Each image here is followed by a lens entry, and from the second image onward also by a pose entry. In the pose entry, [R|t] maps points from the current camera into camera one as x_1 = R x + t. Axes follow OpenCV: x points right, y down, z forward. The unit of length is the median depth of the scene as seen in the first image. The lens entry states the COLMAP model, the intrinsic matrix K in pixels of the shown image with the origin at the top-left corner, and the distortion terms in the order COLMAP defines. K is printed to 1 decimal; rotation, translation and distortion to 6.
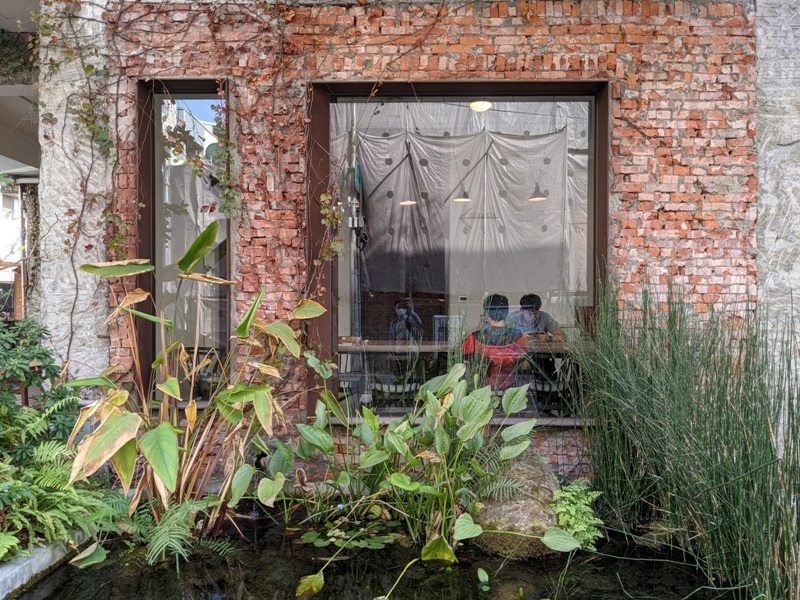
lens RADIAL K [[632.5, 0, 397.6], [0, 632.5, 299.9], [0, 0, 1]] dist [0.037759, -0.056654]
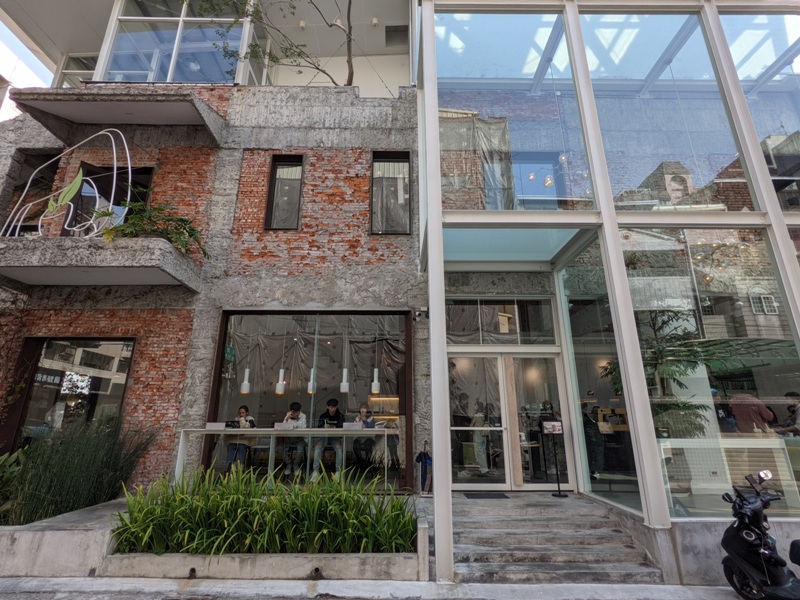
lens RADIAL K [[382.2, 0, 399.1], [0, 382.2, 301.1], [0, 0, 1]] dist [-0.004849, 0.004833]
pose [[0.999840, 0.008489, 0.015737, 1.448341], [-0.003449, 0.955145, -0.296118, -0.003275], [-0.017545, 0.296016, 0.955022, -0.659744]]
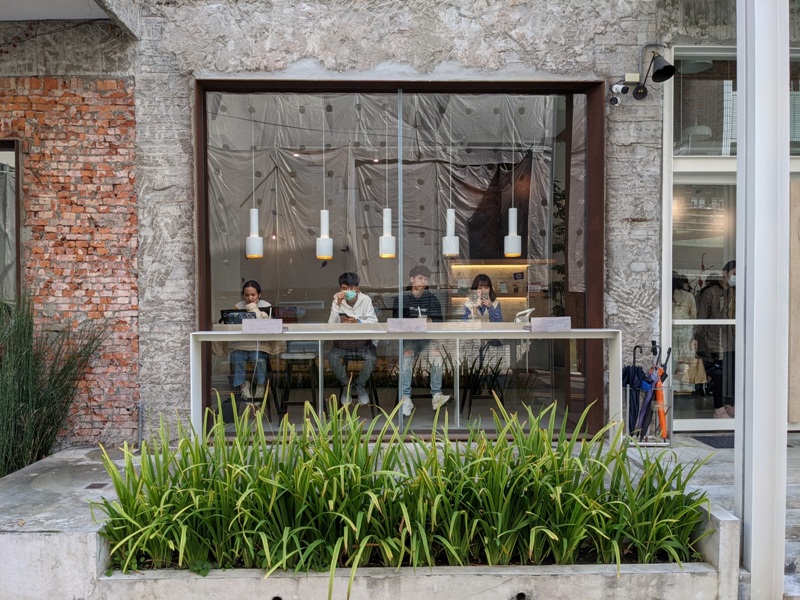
lens RADIAL K [[632.5, 0, 404.5], [0, 632.5, 306.6], [0, 0, 1]] dist [0.037759, -0.056654]
pose [[0.999468, -0.000974, 0.032612, 1.070060], [0.000511, 0.999899, 0.014189, -0.022668], [-0.032622, -0.014165, 0.999367, -0.321417]]
